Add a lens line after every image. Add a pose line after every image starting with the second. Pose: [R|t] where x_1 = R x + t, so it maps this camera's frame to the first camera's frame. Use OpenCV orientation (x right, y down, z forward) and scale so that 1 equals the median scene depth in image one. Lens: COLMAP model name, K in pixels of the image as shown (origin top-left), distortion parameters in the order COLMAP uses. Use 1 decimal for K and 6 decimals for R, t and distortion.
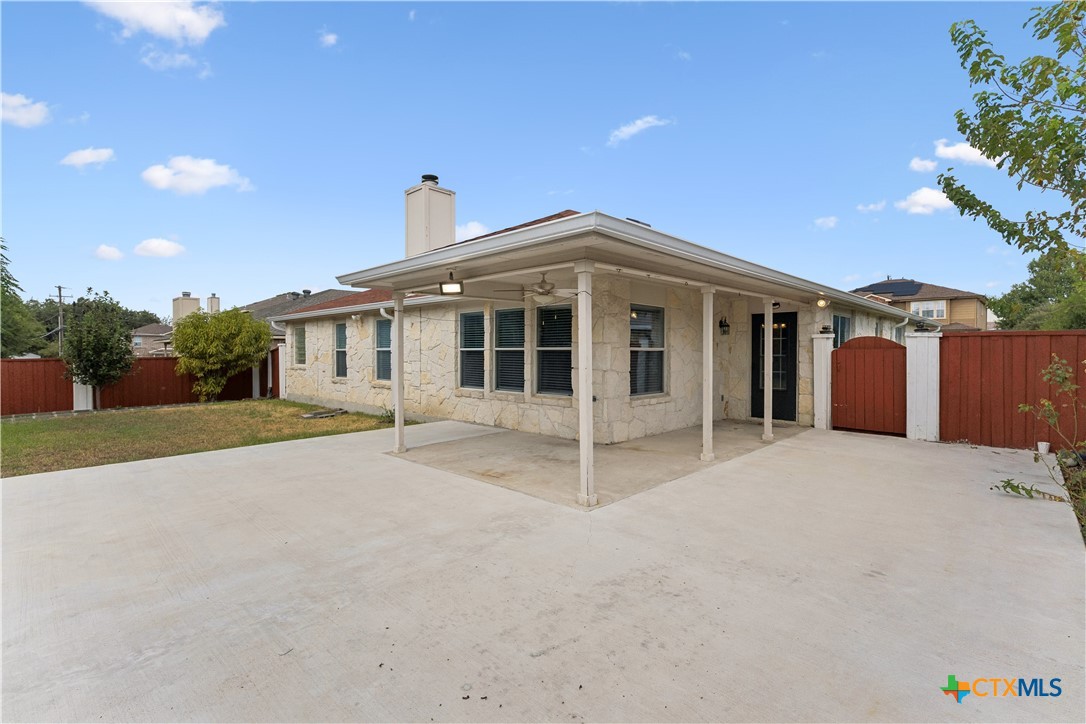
lens RADIAL K [[494.5, 0, 545.7], [0, 494.5, 355.0], [0, 0, 1]] dist [-0.000583, 0.000006]
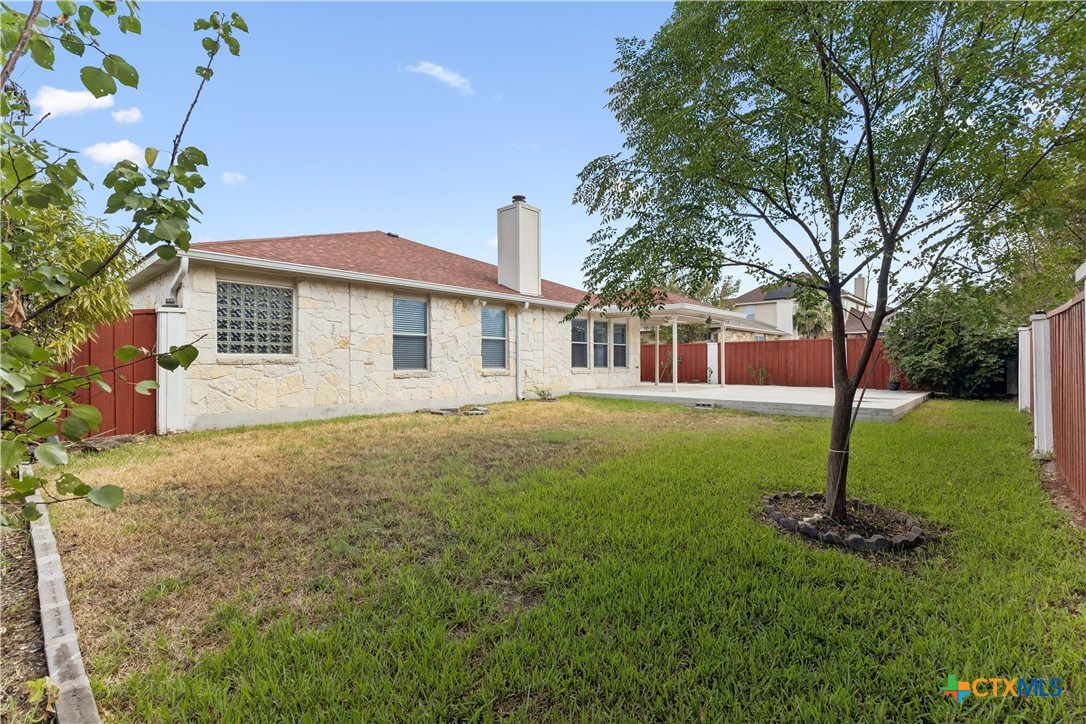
lens RADIAL K [[494.5, 0, 545.7], [0, 494.5, 355.0], [0, 0, 1]] dist [-0.000583, 0.000006]
pose [[-0.024401, 0.003296, 0.999697, -1.739551], [-0.006435, 0.999973, -0.003454, 0.033719], [-0.999682, -0.006518, -0.024380, 1.173550]]
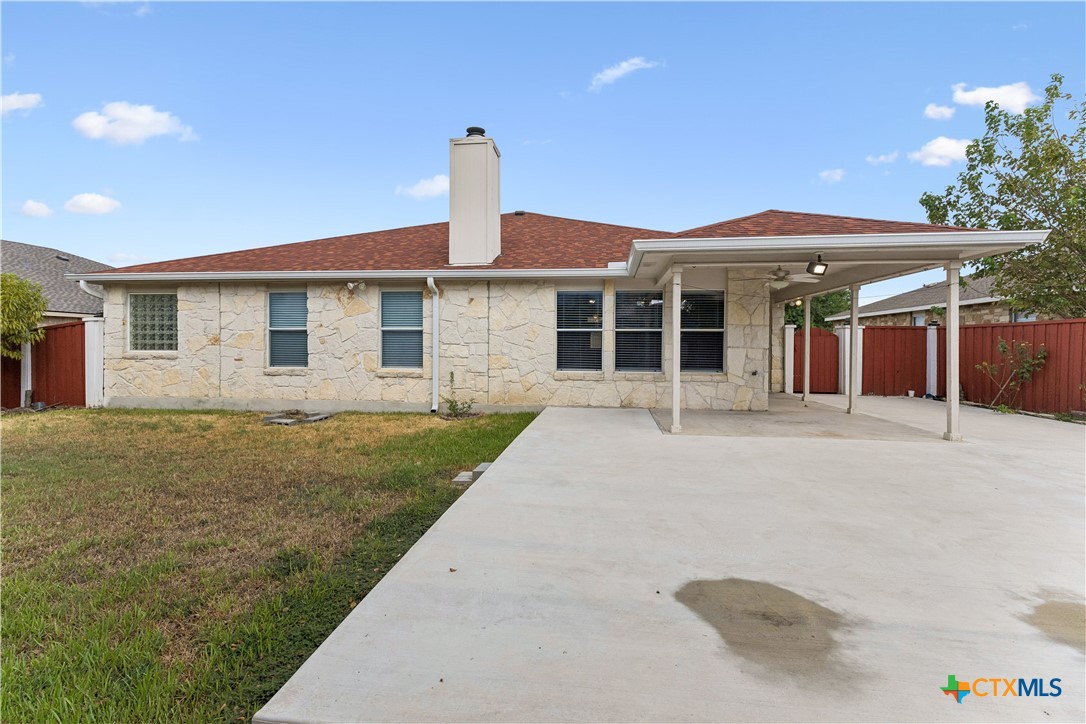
lens RADIAL K [[494.5, 0, 545.7], [0, 494.5, 355.0], [0, 0, 1]] dist [-0.000583, 0.000006]
pose [[0.803295, -0.003385, 0.595572, -0.789155], [-0.003388, 0.999942, 0.010254, 0.027876], [-0.595572, -0.010255, 0.803236, 0.278982]]
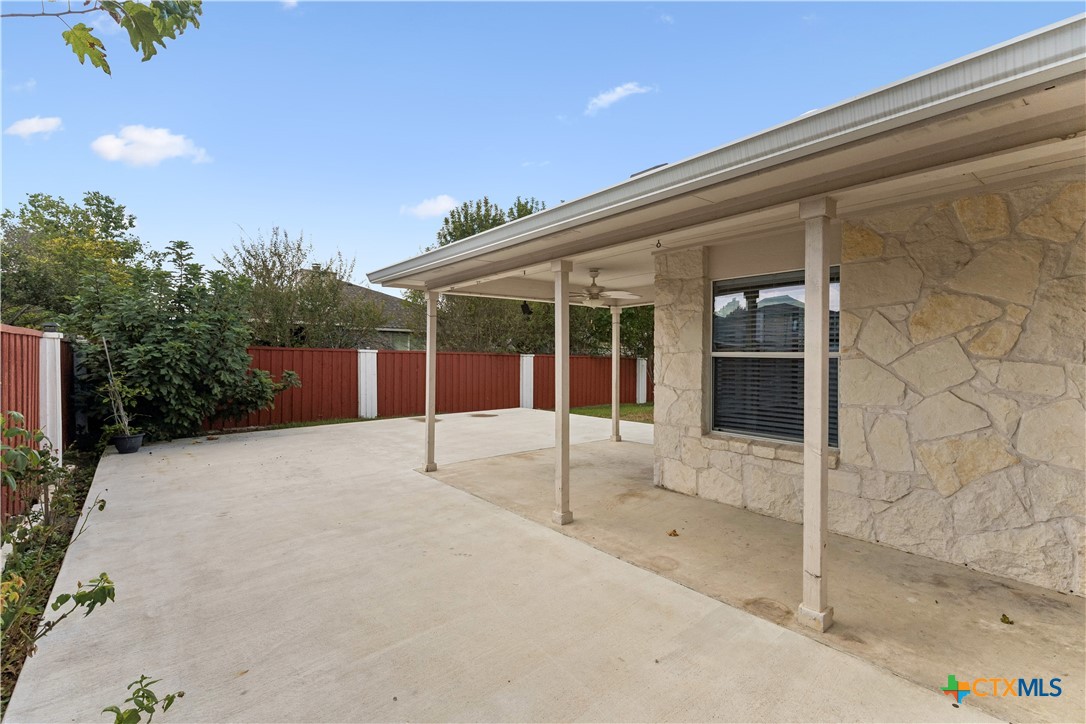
lens RADIAL K [[494.5, 0, 545.7], [0, 494.5, 355.0], [0, 0, 1]] dist [-0.000583, 0.000006]
pose [[-0.120730, 0.006692, -0.992663, 0.786169], [-0.003985, 0.999966, 0.007226, -0.014880], [0.992677, 0.004828, -0.120699, 0.836317]]
